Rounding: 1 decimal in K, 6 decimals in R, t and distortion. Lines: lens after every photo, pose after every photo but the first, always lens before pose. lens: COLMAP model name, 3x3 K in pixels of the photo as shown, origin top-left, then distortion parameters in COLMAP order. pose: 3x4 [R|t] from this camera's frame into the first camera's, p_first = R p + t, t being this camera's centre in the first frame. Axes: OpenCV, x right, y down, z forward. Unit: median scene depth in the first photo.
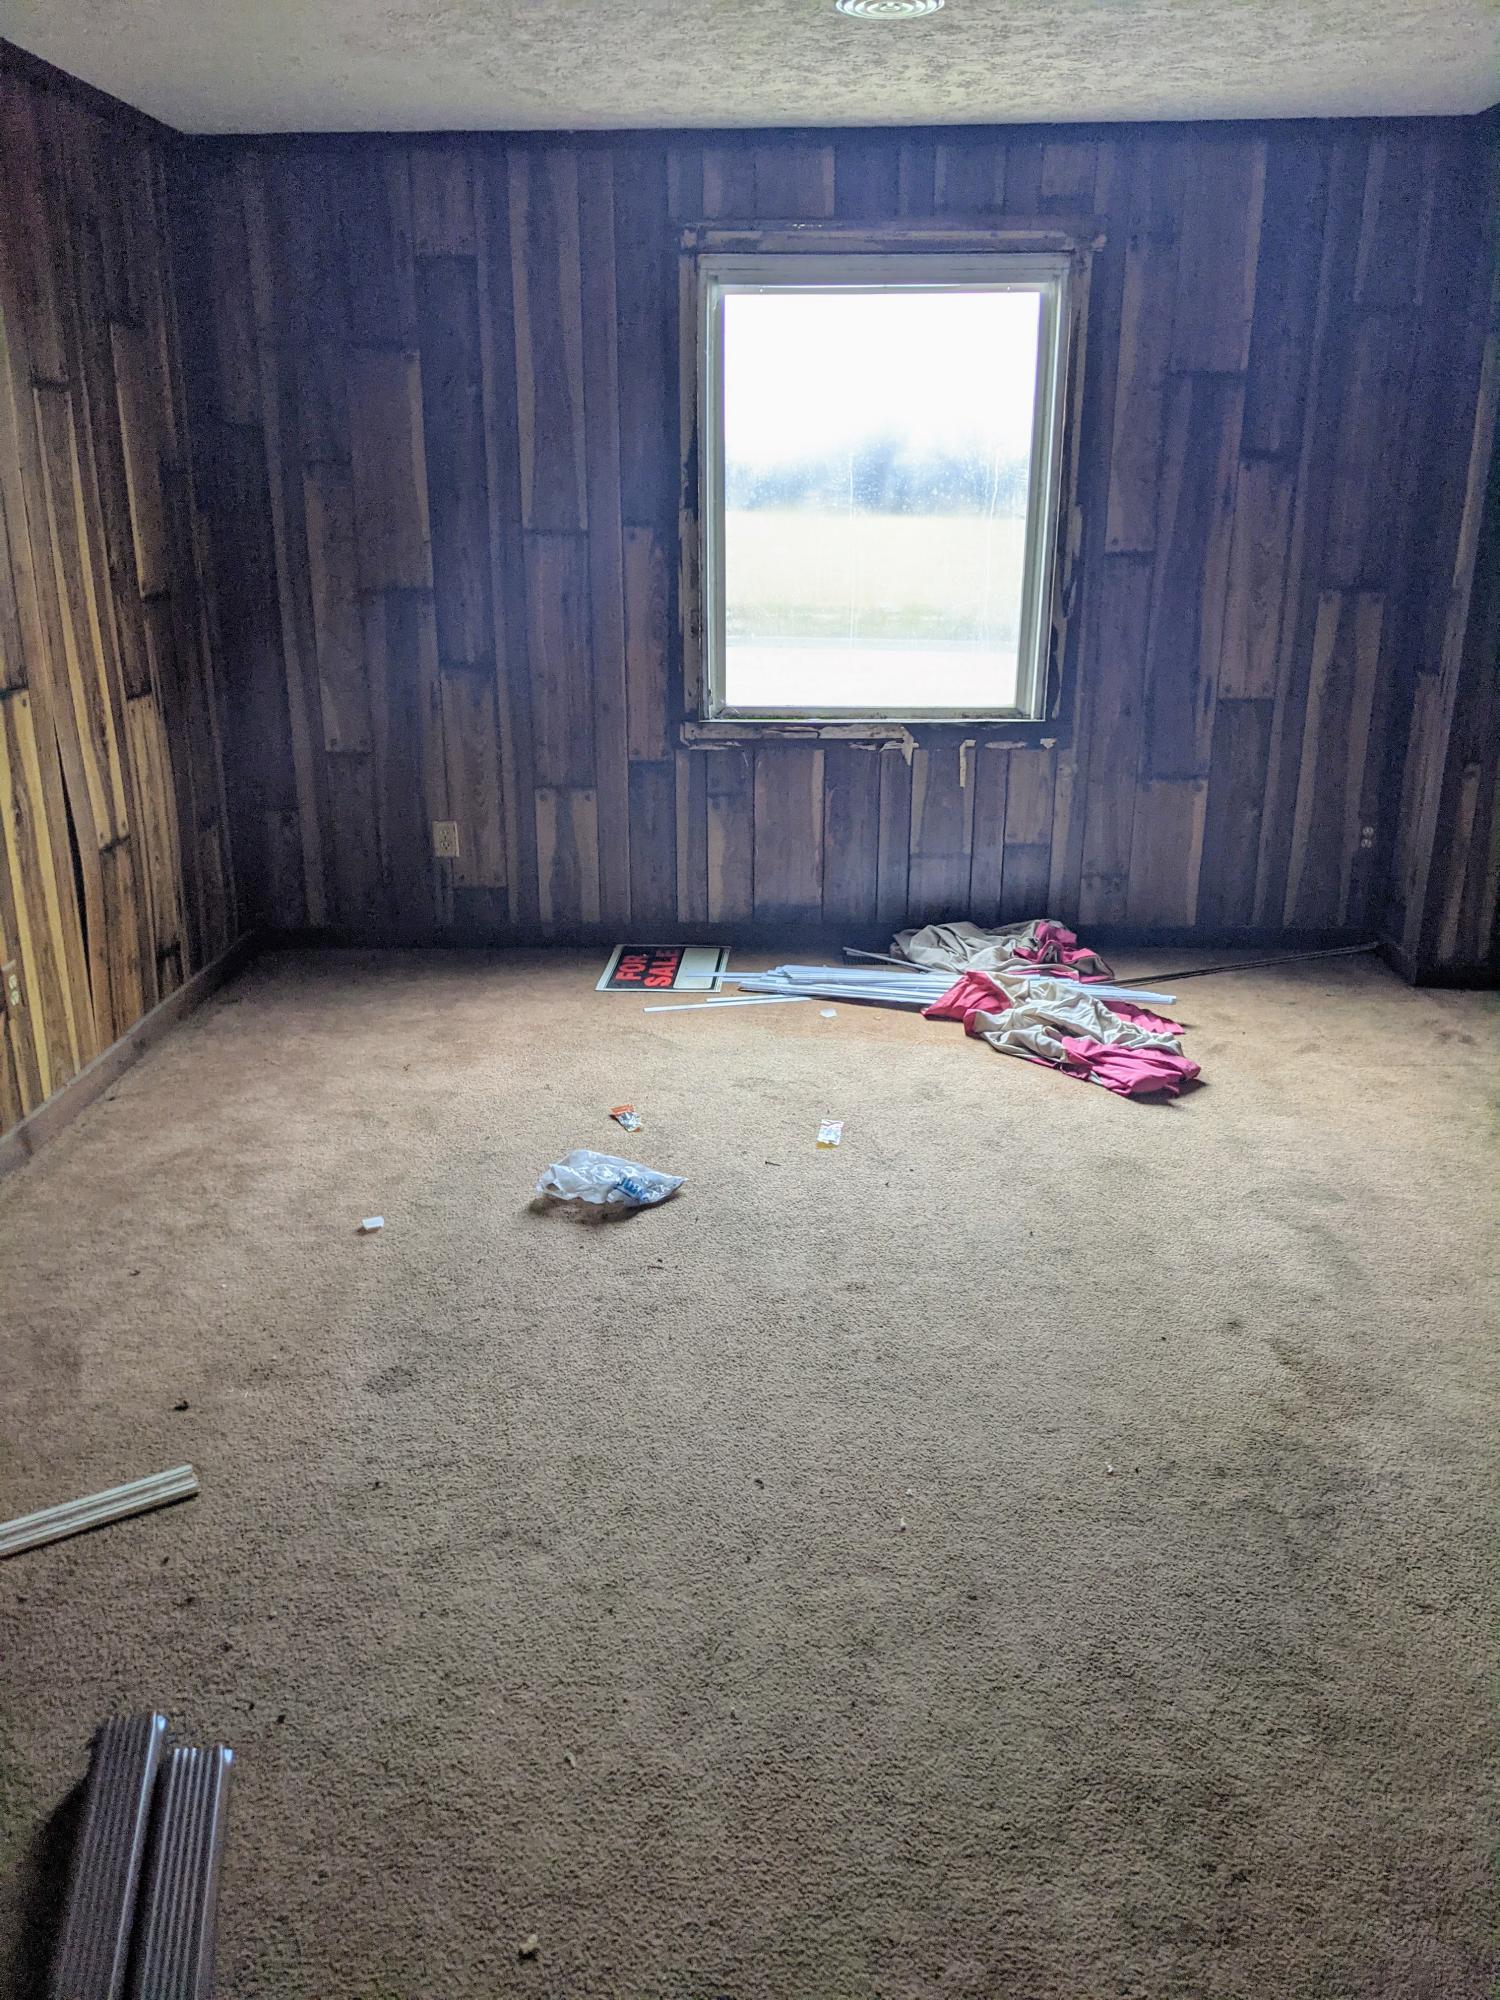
lens RADIAL K [[1601.6, 0, 750.0], [0, 1601.6, 1000.0], [0, 0, 1]] dist [0.003565, 0.001475]
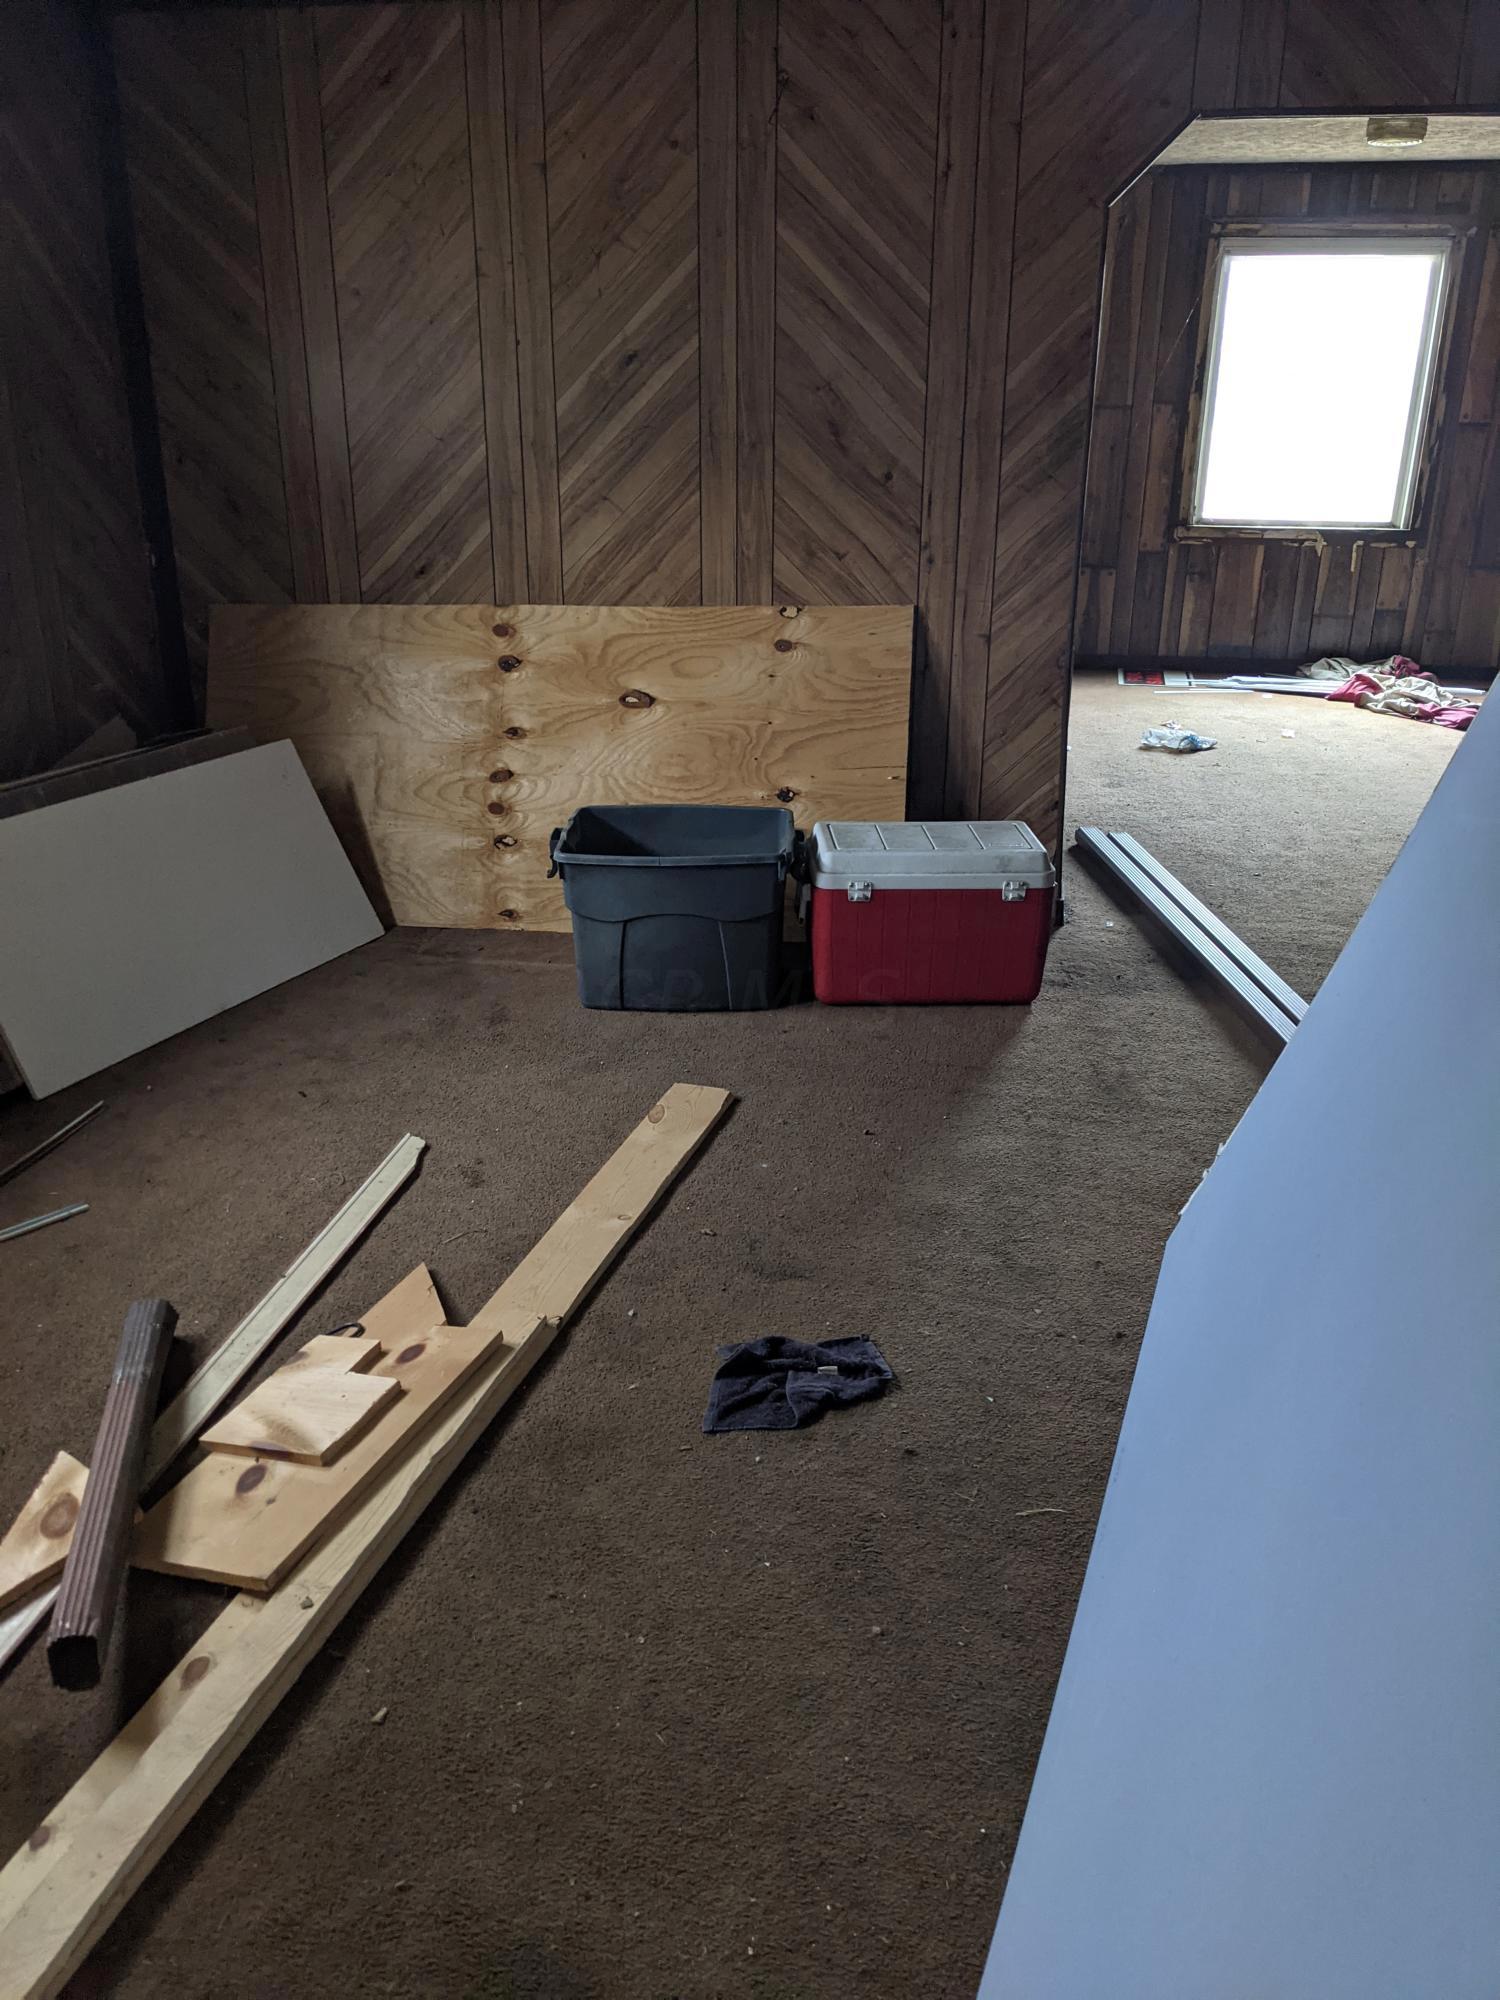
lens RADIAL K [[1539.0, 0, 750.0], [0, 1539.0, 1000.0], [0, 0, 1]] dist [0.002672, -0.036183]
pose [[0.986162, 0.064145, -0.152869, -0.203082], [-0.053970, 0.996099, 0.069811, 0.223926], [0.156751, -0.060595, 0.985778, -0.649955]]
